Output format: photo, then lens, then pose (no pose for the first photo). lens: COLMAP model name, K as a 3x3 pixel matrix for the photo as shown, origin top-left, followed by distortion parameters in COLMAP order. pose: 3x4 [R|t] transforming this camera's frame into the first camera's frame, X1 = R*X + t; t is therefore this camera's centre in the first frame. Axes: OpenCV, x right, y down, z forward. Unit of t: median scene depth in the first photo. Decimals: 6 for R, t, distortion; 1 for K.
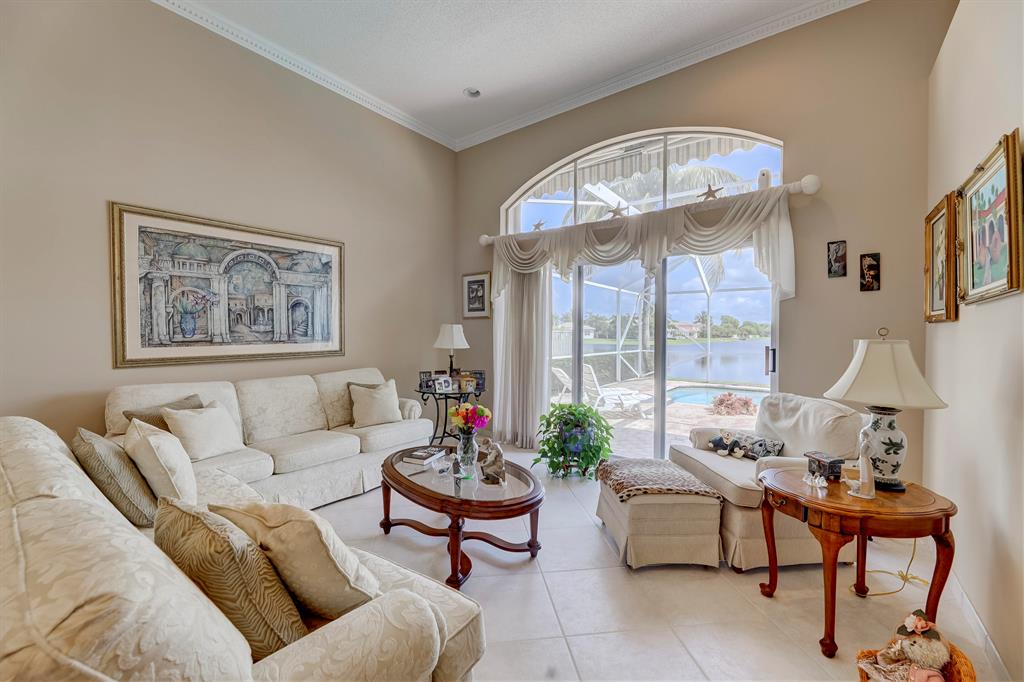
lens RADIAL K [[418.7, 0, 518.0], [0, 418.7, 338.5], [0, 0, 1]] dist [0.002699, -0.004309]
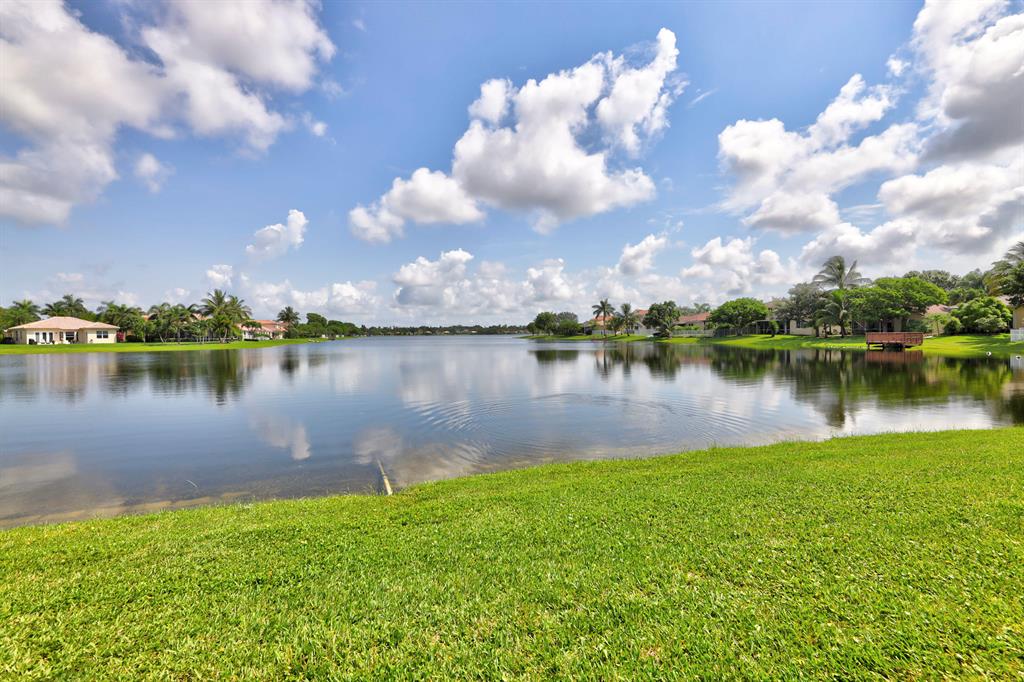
lens RADIAL K [[436.1, 0, 507.7], [0, 436.1, 341.3], [0, 0, 1]] dist [0.002328, -0.002737]
pose [[0.624876, -0.026561, 0.780272, 0.806804], [0.024255, 0.999599, 0.014603, 0.053849], [-0.780347, 0.009800, 0.625270, 2.917647]]
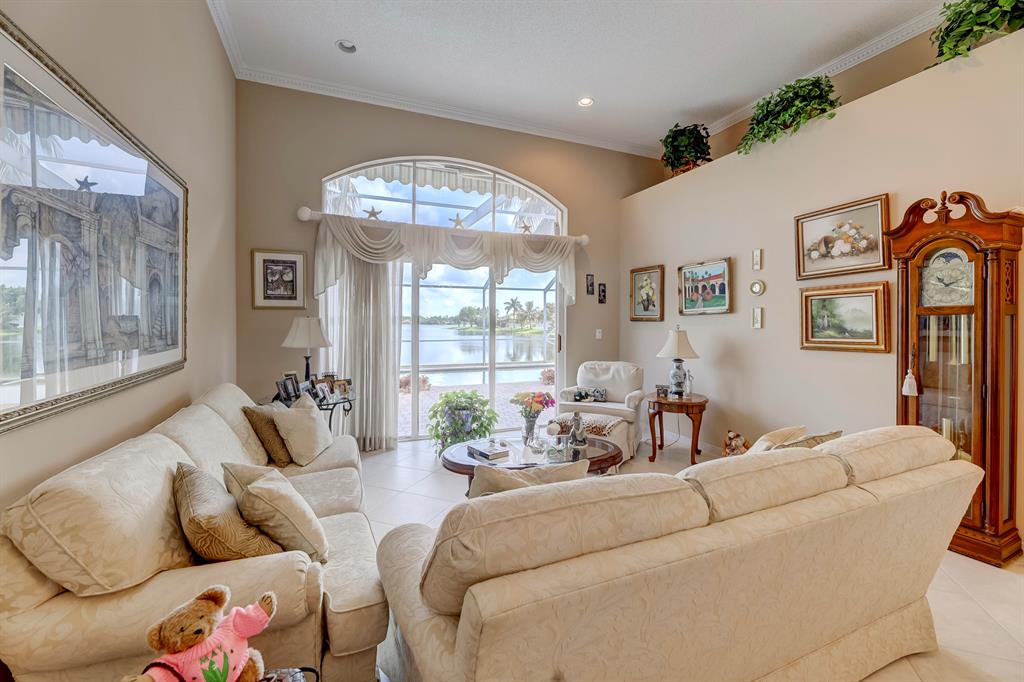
lens RADIAL K [[418.7, 0, 520.5], [0, 418.7, 325.2], [0, 0, 1]] dist [0.002699, -0.004309]
pose [[0.495409, -0.008004, 0.868623, -0.804432], [0.010101, 0.999943, 0.003453, -0.021504], [-0.868601, 0.007063, 0.495461, 0.318109]]
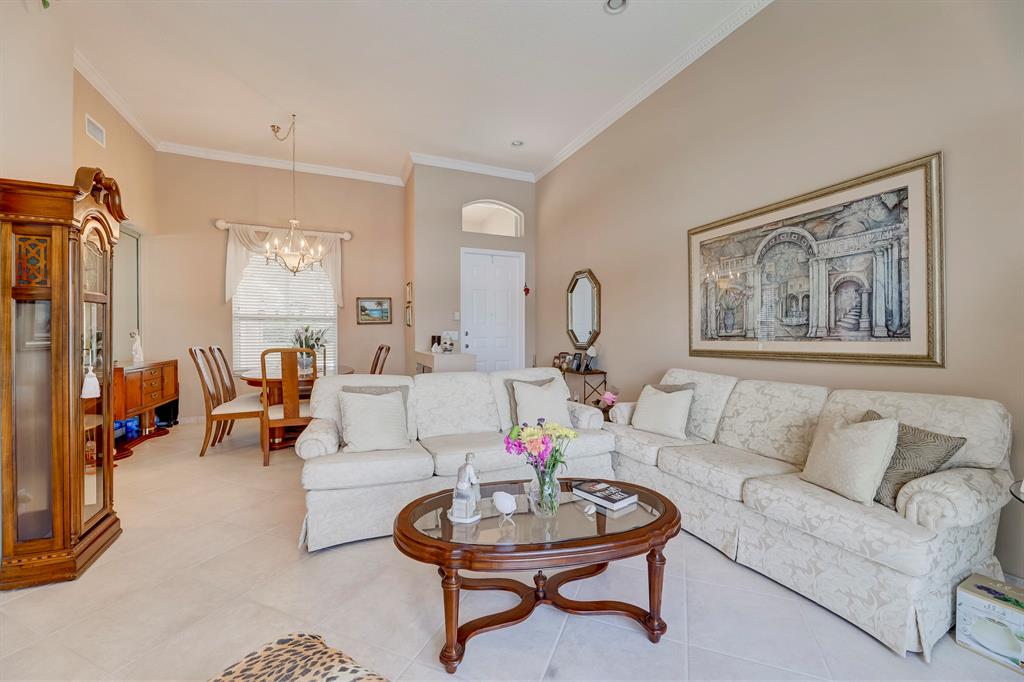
lens RADIAL K [[418.7, 0, 511.4], [0, 418.7, 340.7], [0, 0, 1]] dist [0.002699, -0.004309]
pose [[-0.507418, 0.005208, -0.861684, 0.353249], [-0.014333, 0.999792, 0.014483, 0.009491], [0.861581, 0.019700, -0.507238, 0.923708]]
